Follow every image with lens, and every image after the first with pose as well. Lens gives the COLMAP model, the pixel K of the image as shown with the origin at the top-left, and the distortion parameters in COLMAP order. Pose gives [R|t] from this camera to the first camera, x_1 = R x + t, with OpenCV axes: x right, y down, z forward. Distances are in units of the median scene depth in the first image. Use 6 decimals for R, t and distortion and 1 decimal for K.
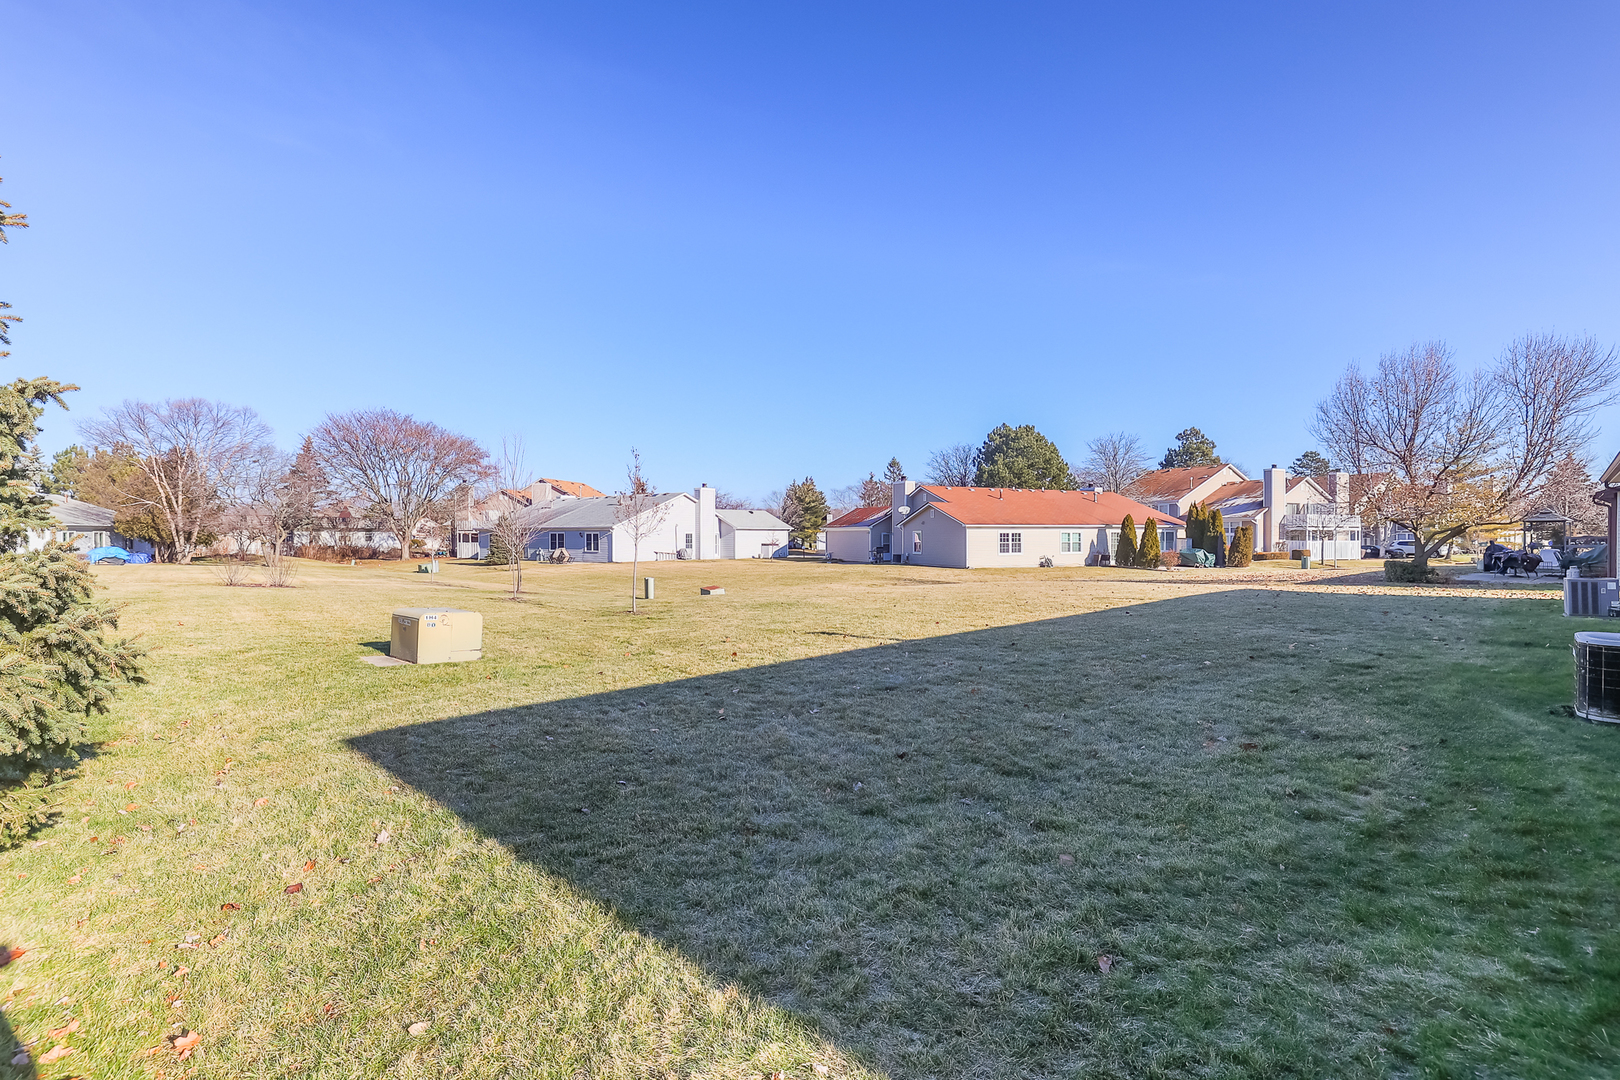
lens RADIAL K [[749.1, 0, 823.2], [0, 749.1, 537.0], [0, 0, 1]] dist [-0.042985, 0.013429]
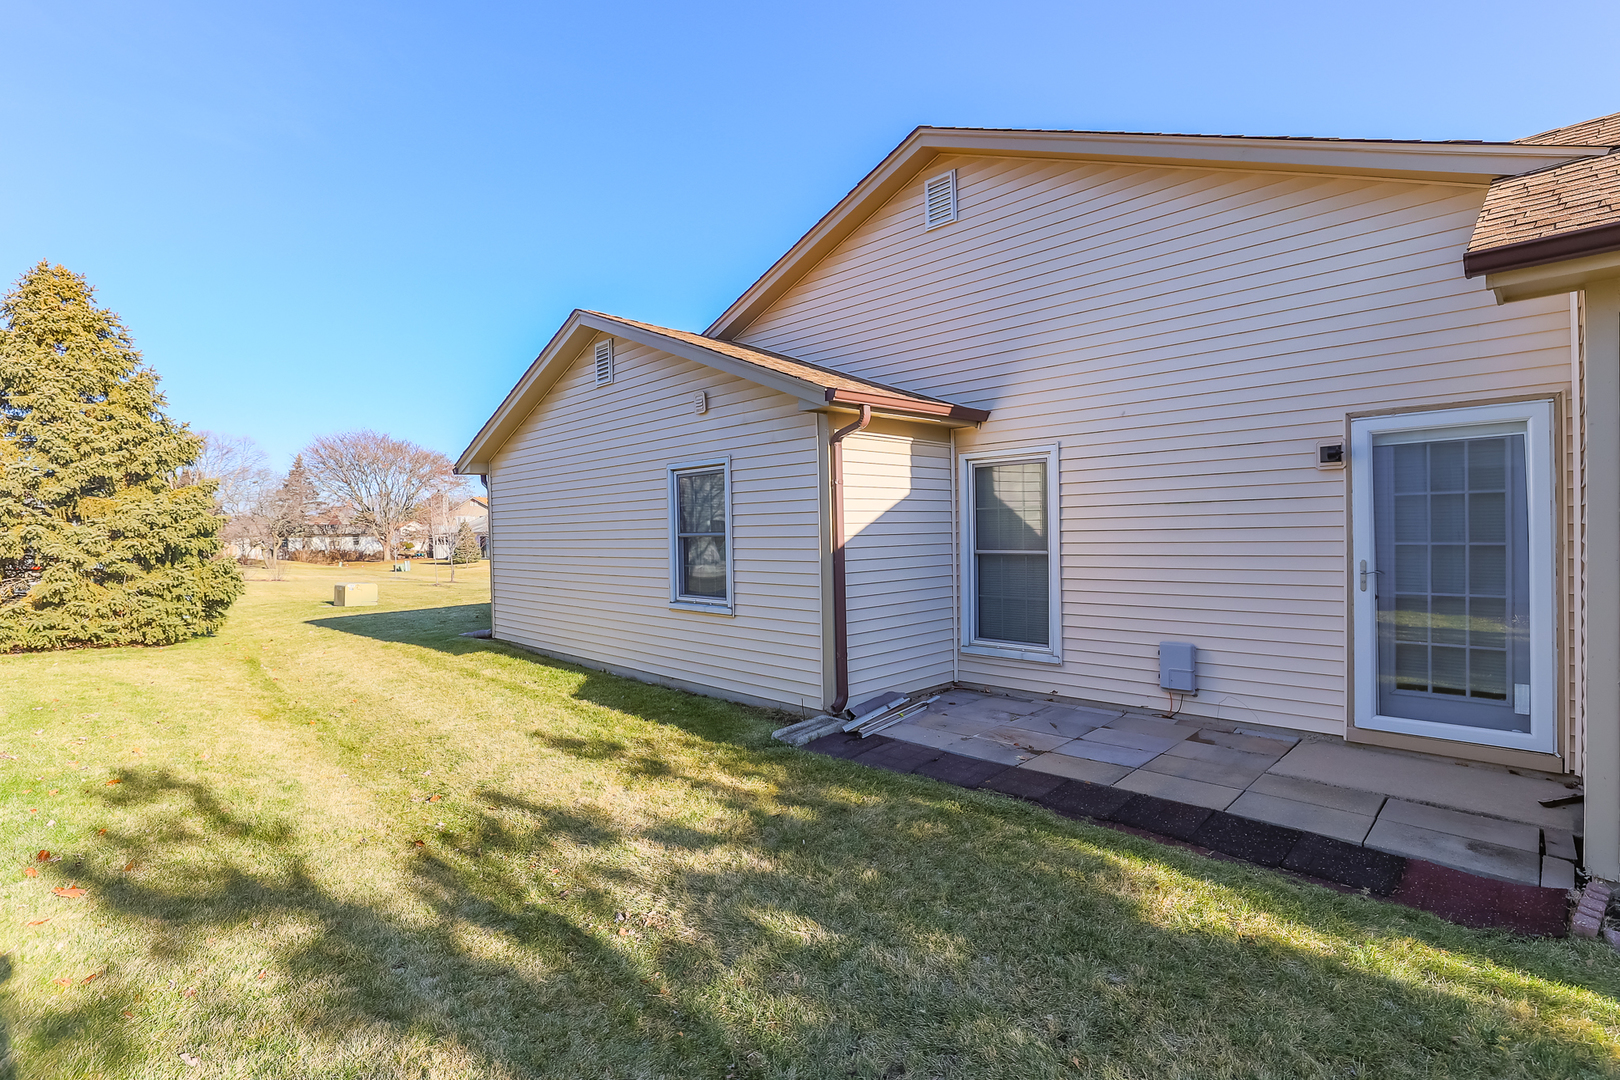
lens RADIAL K [[749.1, 0, 813.1], [0, 749.1, 538.4], [0, 0, 1]] dist [-0.042985, 0.013429]
pose [[0.999801, -0.019268, -0.005074, 0.095070], [0.019319, 0.999762, 0.010140, -0.002916], [0.004878, -0.010236, 0.999936, -0.130349]]
